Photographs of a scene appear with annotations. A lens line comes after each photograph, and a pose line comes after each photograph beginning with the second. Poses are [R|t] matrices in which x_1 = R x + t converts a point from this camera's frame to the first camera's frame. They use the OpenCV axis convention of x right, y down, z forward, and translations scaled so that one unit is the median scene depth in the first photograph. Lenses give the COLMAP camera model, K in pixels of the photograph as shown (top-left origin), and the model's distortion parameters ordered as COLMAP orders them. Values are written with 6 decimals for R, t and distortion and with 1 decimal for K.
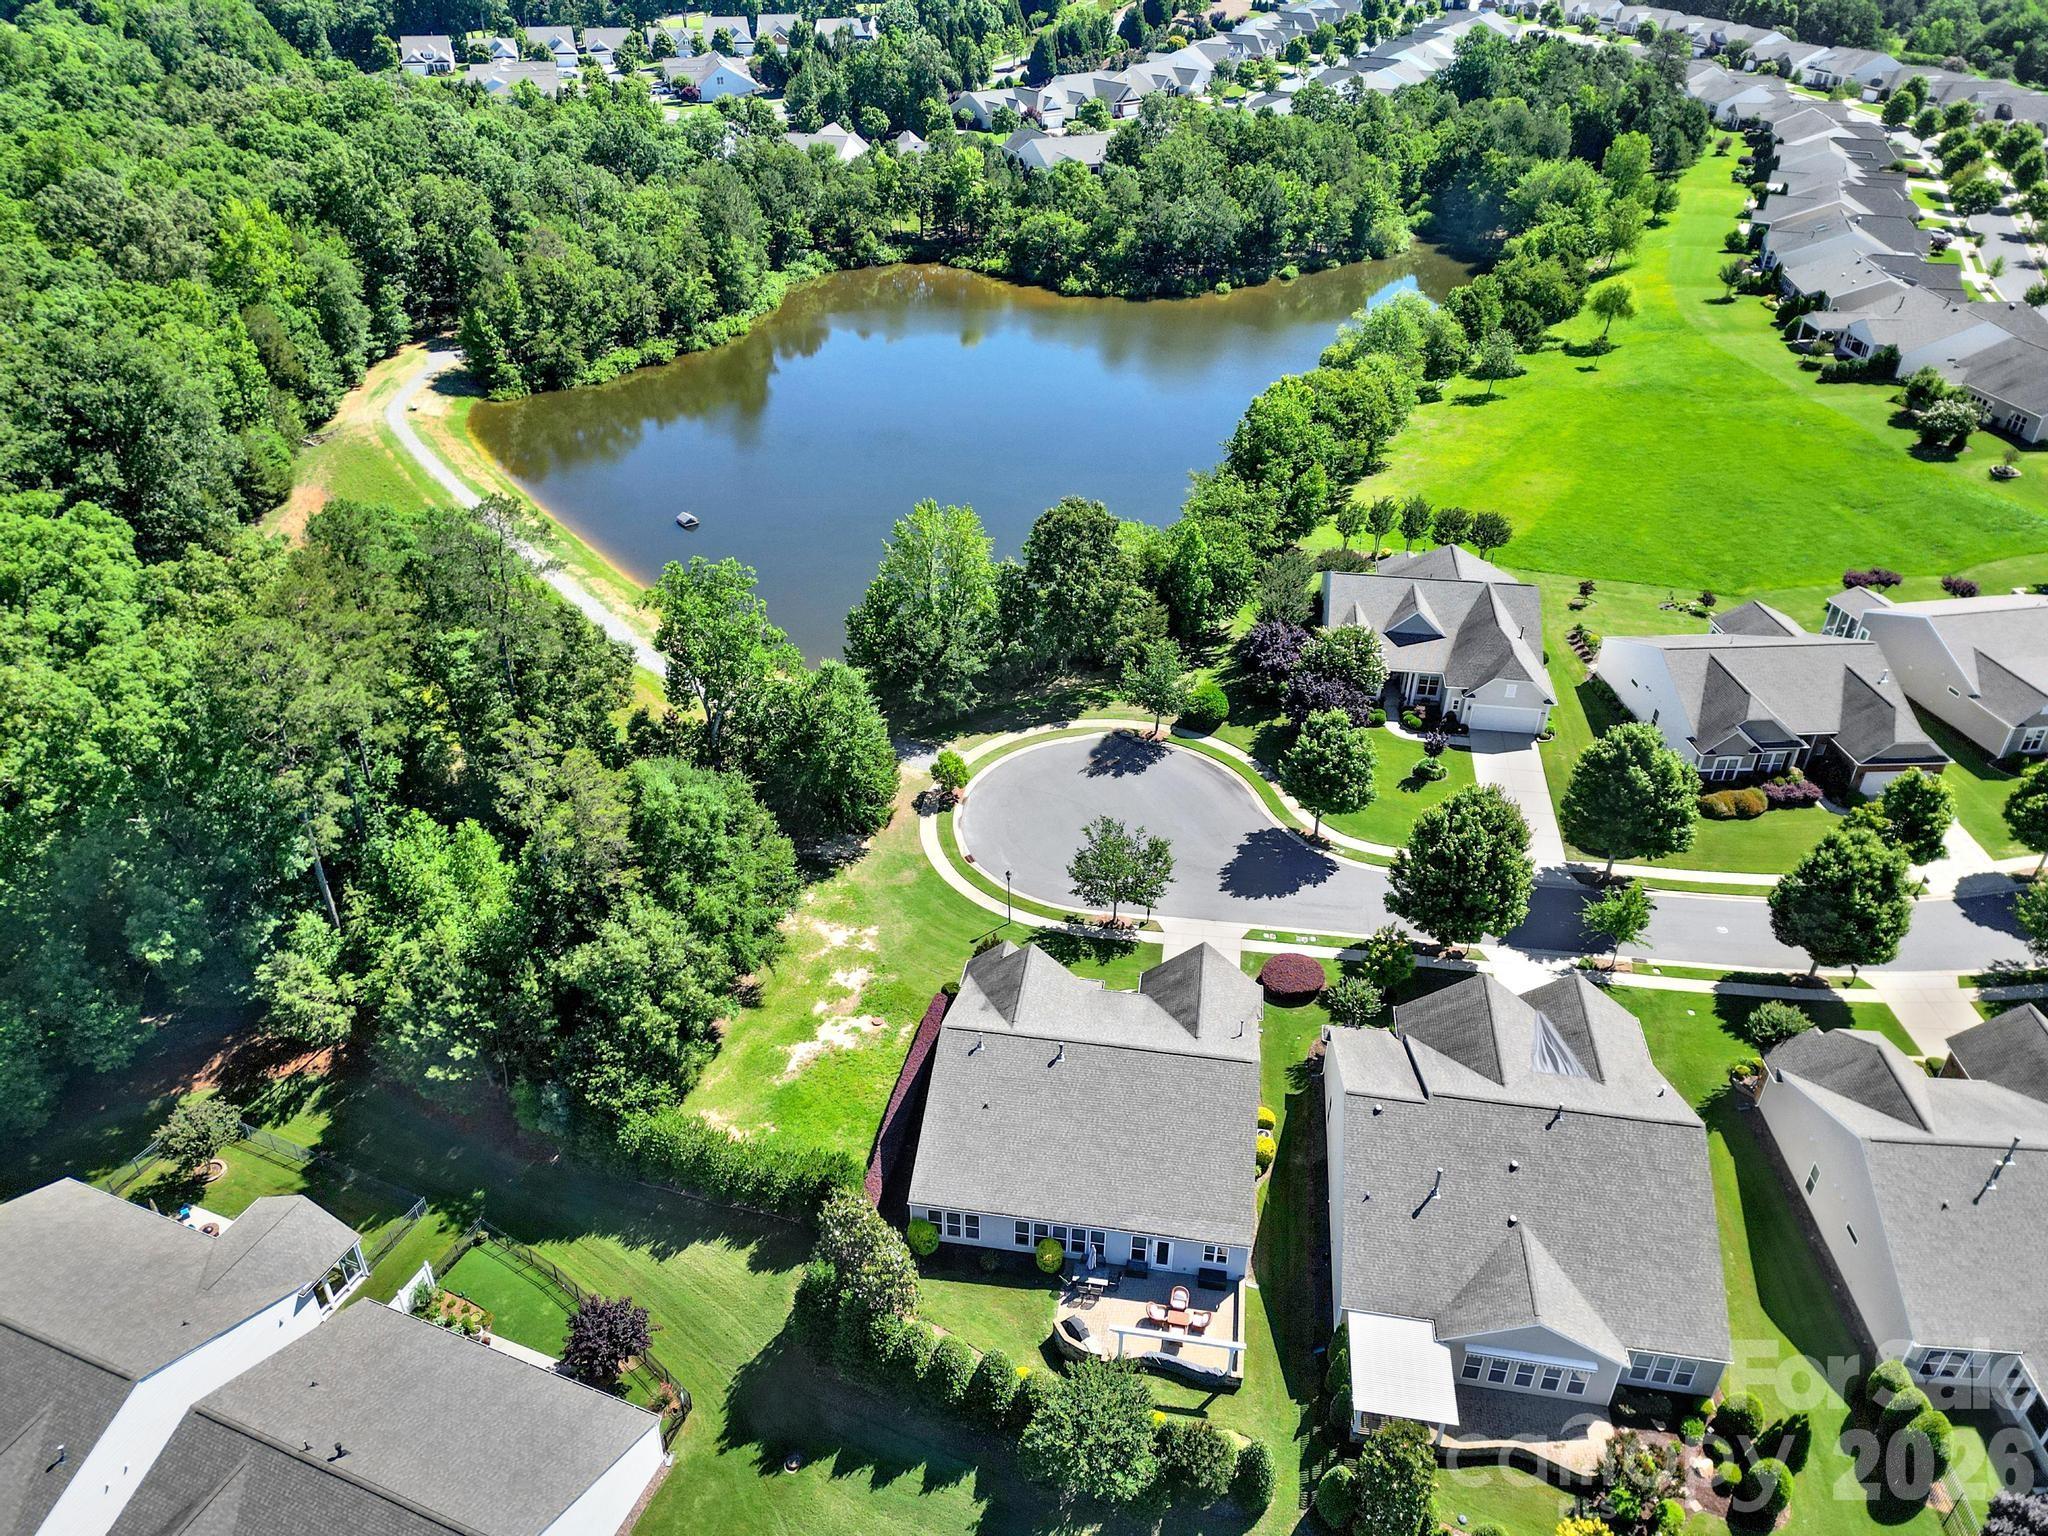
lens RADIAL K [[1456.5, 0, 1024.0], [0, 1456.5, 768.0], [0, 0, 1]] dist [0.085992, -0.090762]
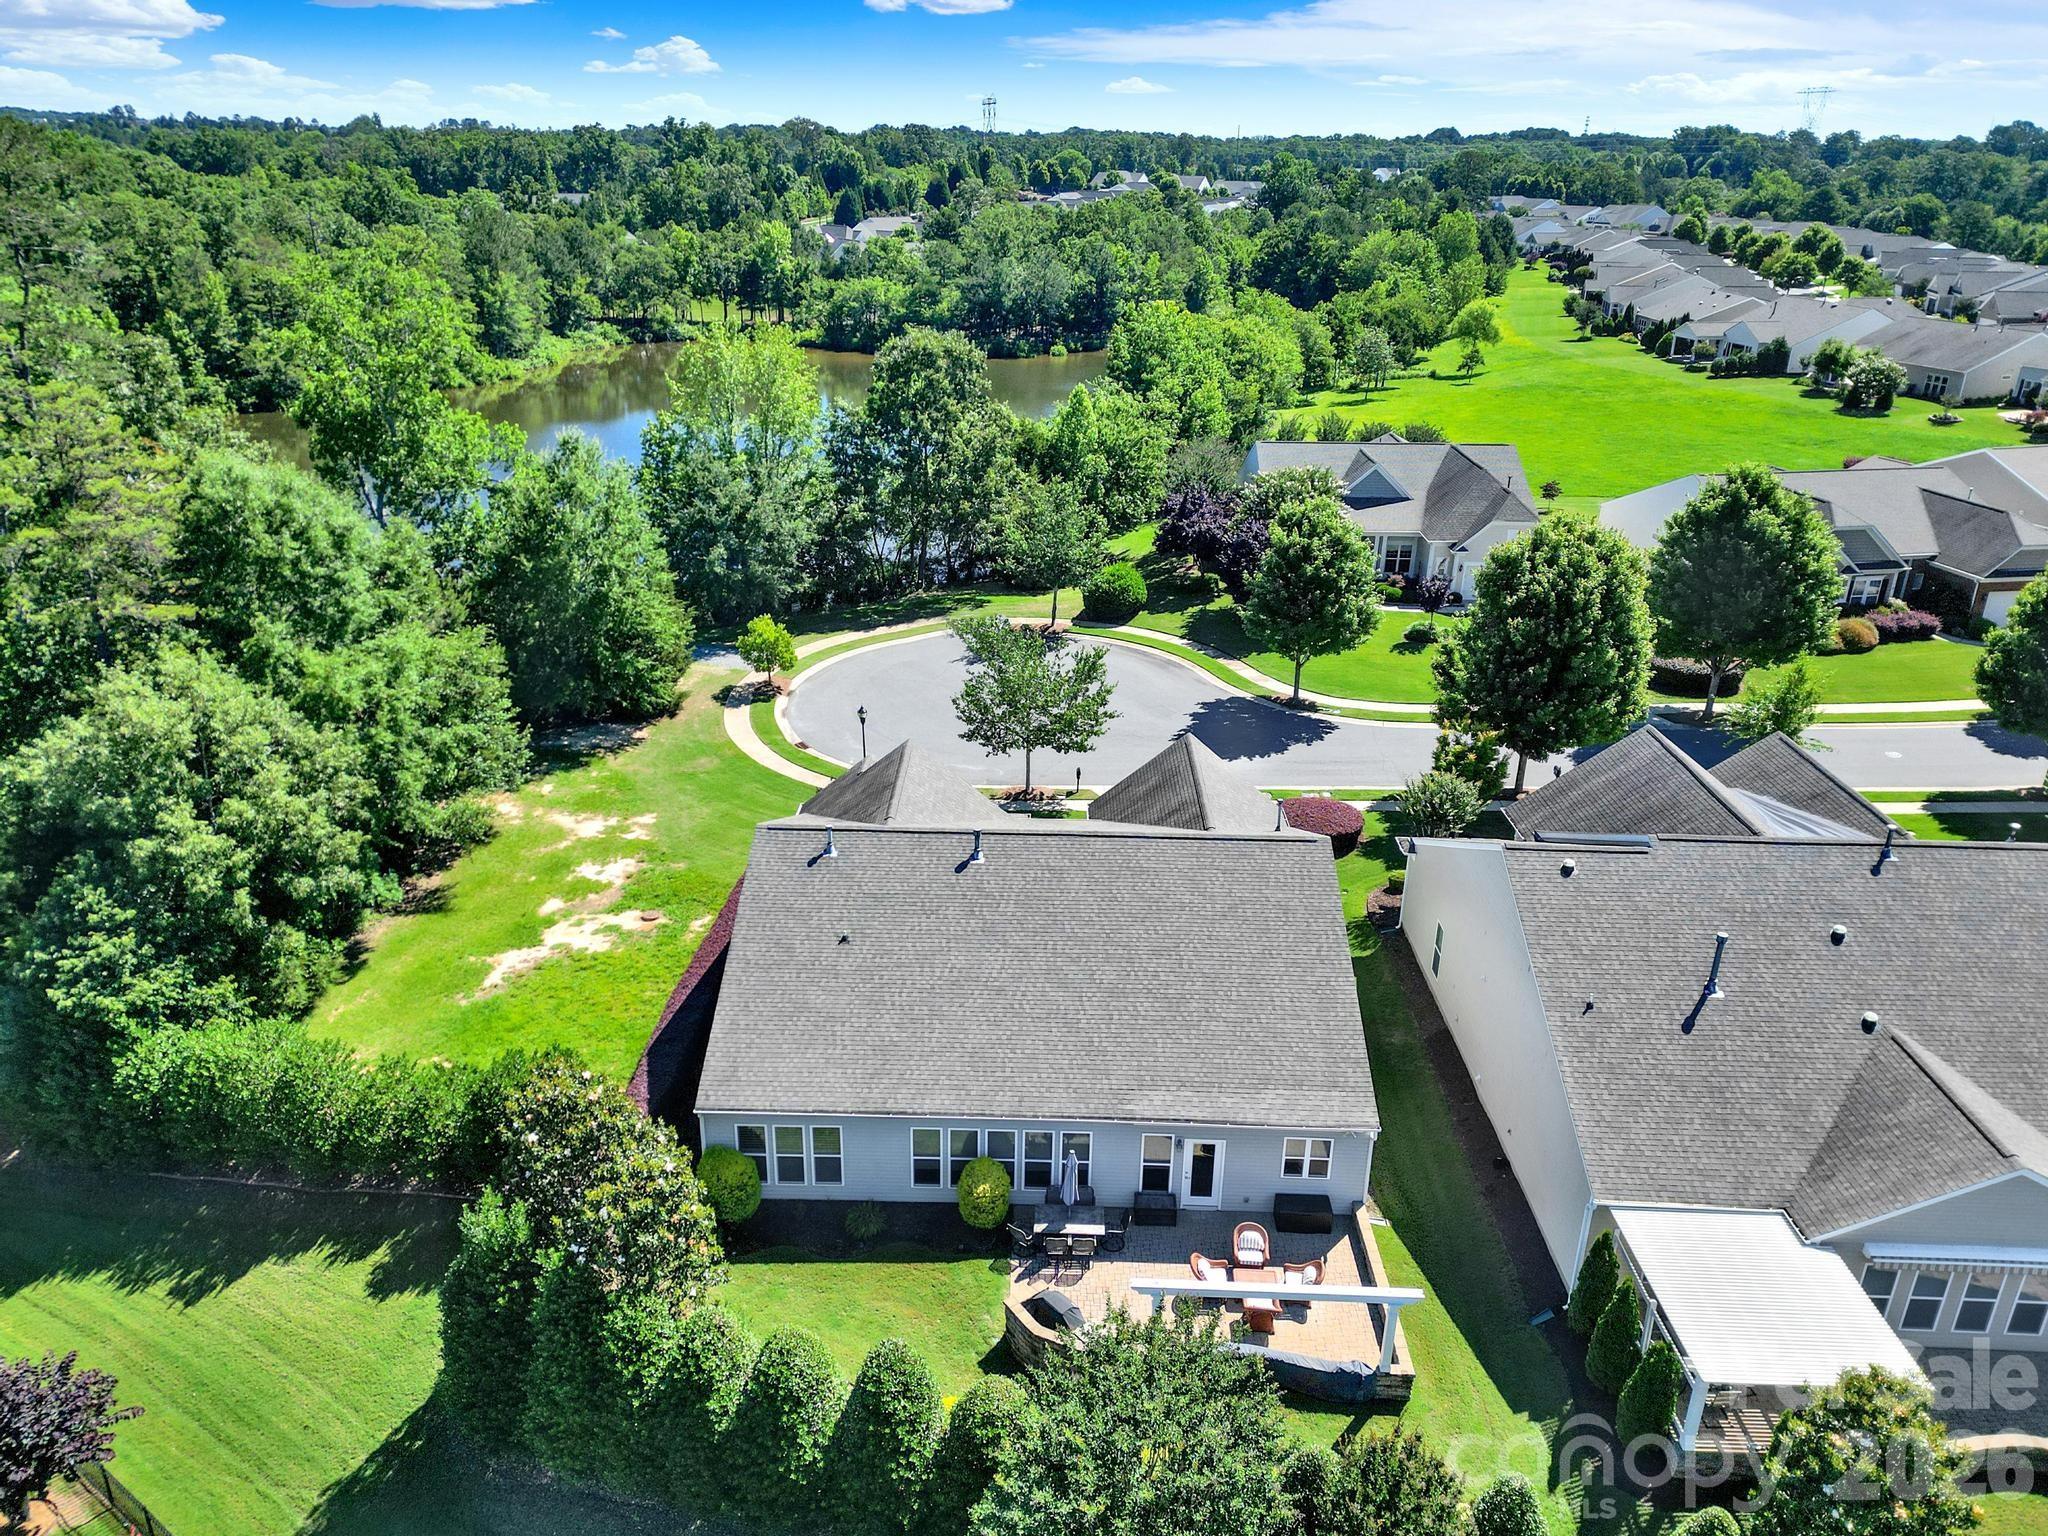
lens RADIAL K [[1456.5, 0, 1024.0], [0, 1456.5, 768.0], [0, 0, 1]] dist [0.085992, -0.090762]
pose [[0.991999, -0.045288, 0.117845, -0.019301], [0.064529, 0.984186, -0.164965, 0.240860], [-0.108510, 0.171250, 0.979234, 0.424965]]
